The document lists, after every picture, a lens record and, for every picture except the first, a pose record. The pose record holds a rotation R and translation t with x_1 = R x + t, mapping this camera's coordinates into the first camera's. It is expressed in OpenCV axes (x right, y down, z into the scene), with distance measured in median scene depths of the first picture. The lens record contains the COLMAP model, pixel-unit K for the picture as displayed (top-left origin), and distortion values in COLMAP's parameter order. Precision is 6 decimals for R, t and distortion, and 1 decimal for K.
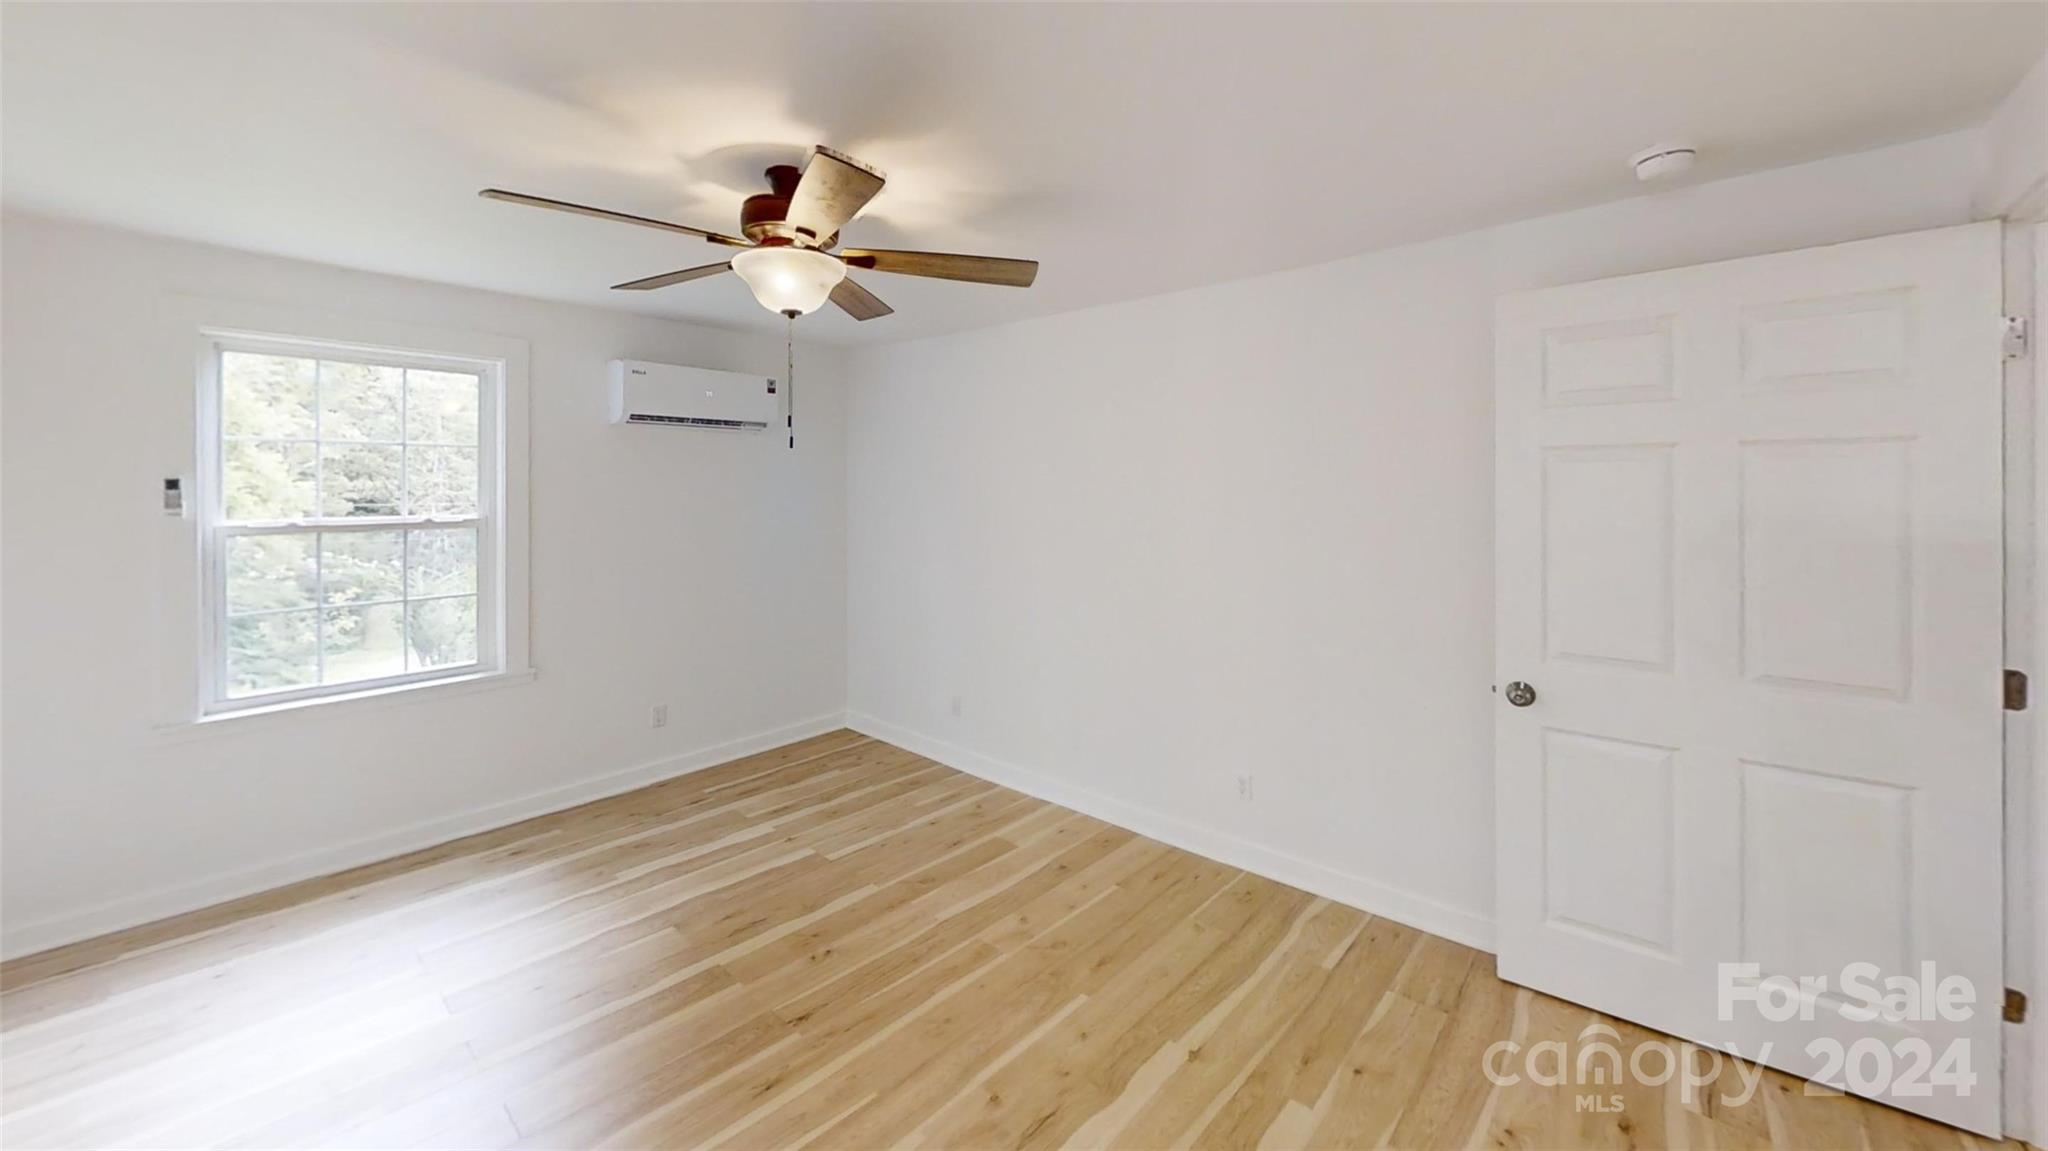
lens RADIAL K [[743.0, 0, 1024.0], [0, 743.0, 575.5], [0, 0, 1]] dist [-0.000047, 0.000204]
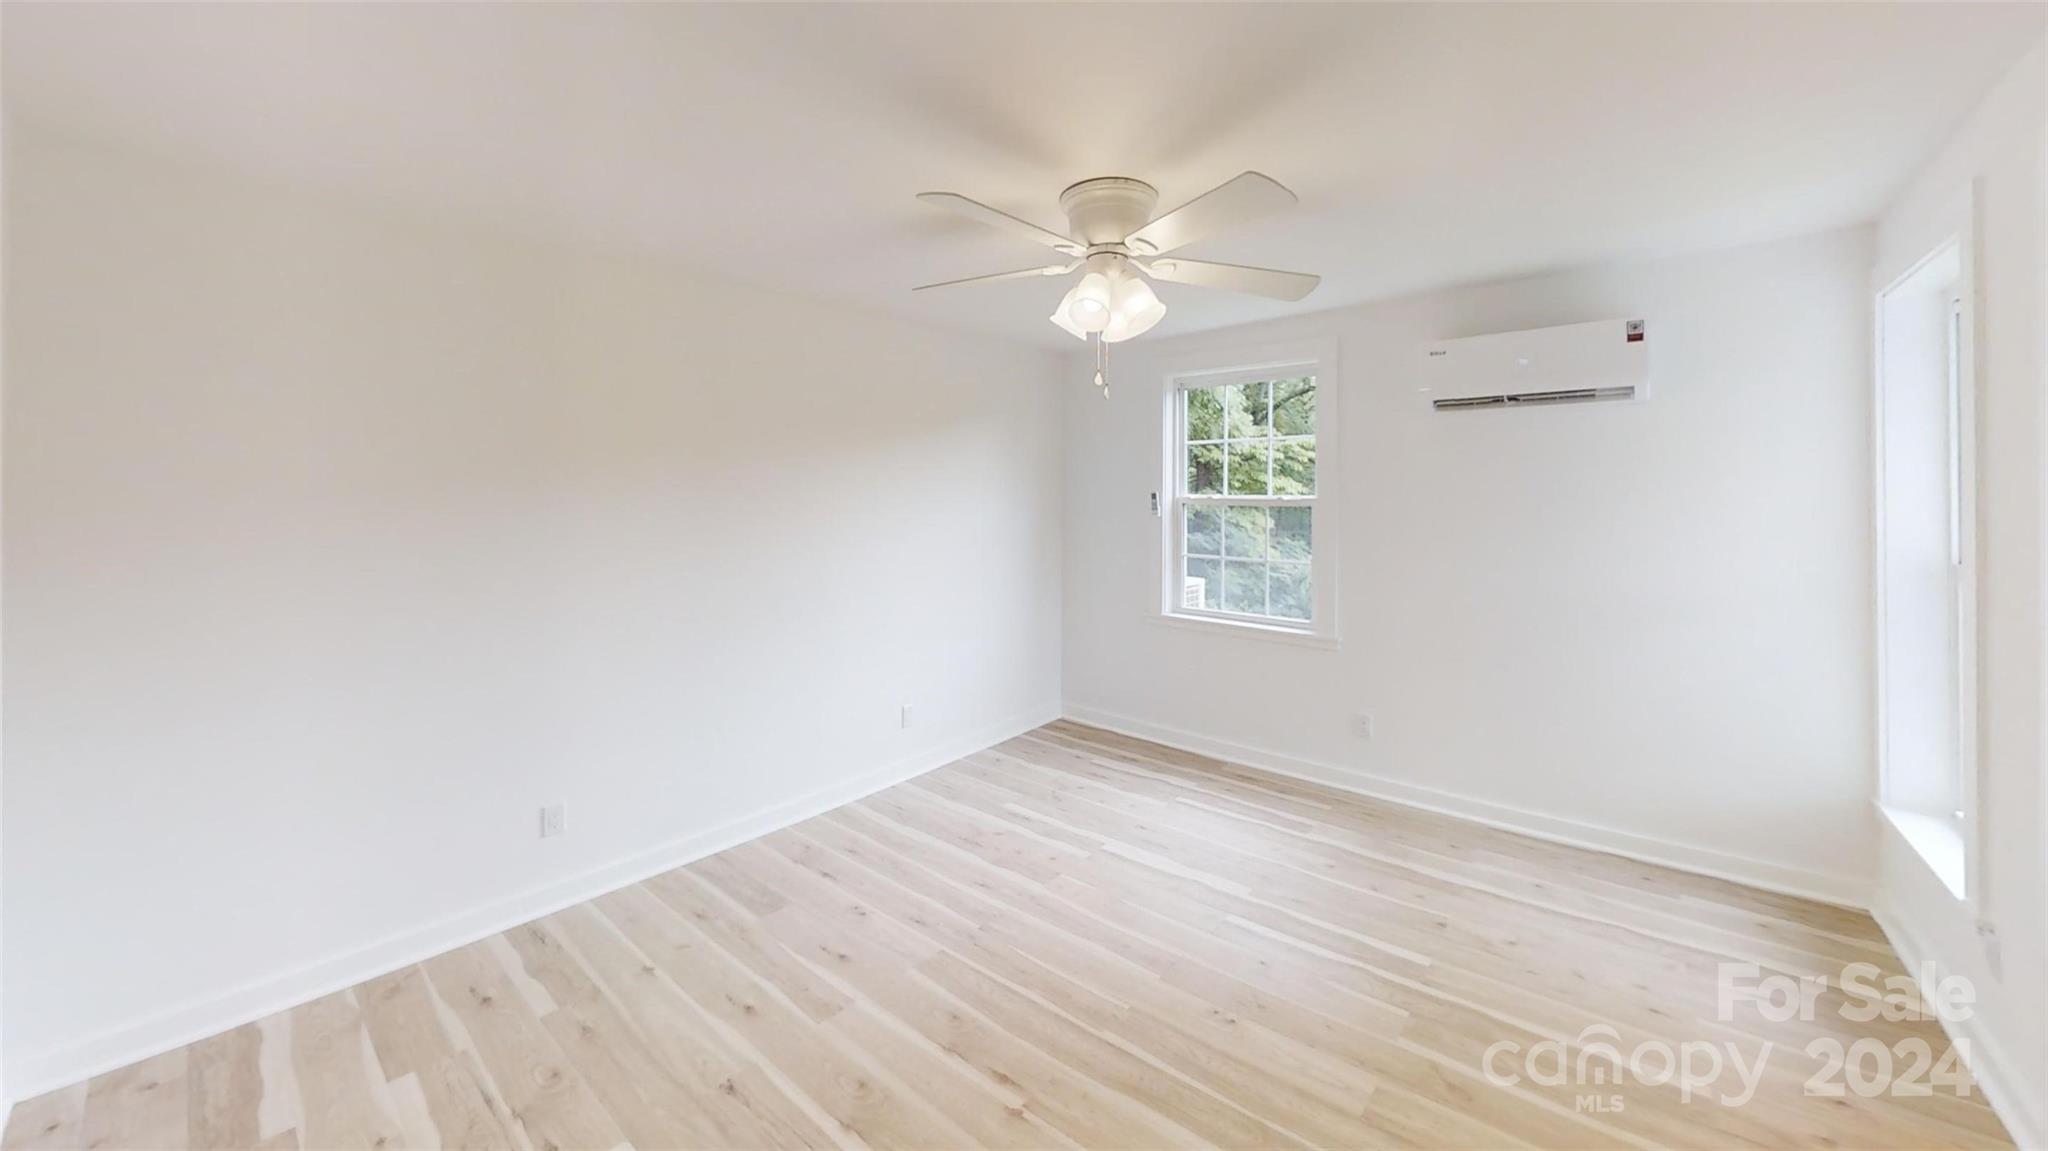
lens RADIAL K [[743.0, 0, 1024.0], [0, 743.0, 575.5], [0, 0, 1]] dist [-0.000047, 0.000204]
pose [[0.003774, 0.085800, -0.996305, 0.619077], [-0.079172, 0.993211, 0.085233, -0.061832], [0.996854, 0.078558, 0.010541, 0.696024]]
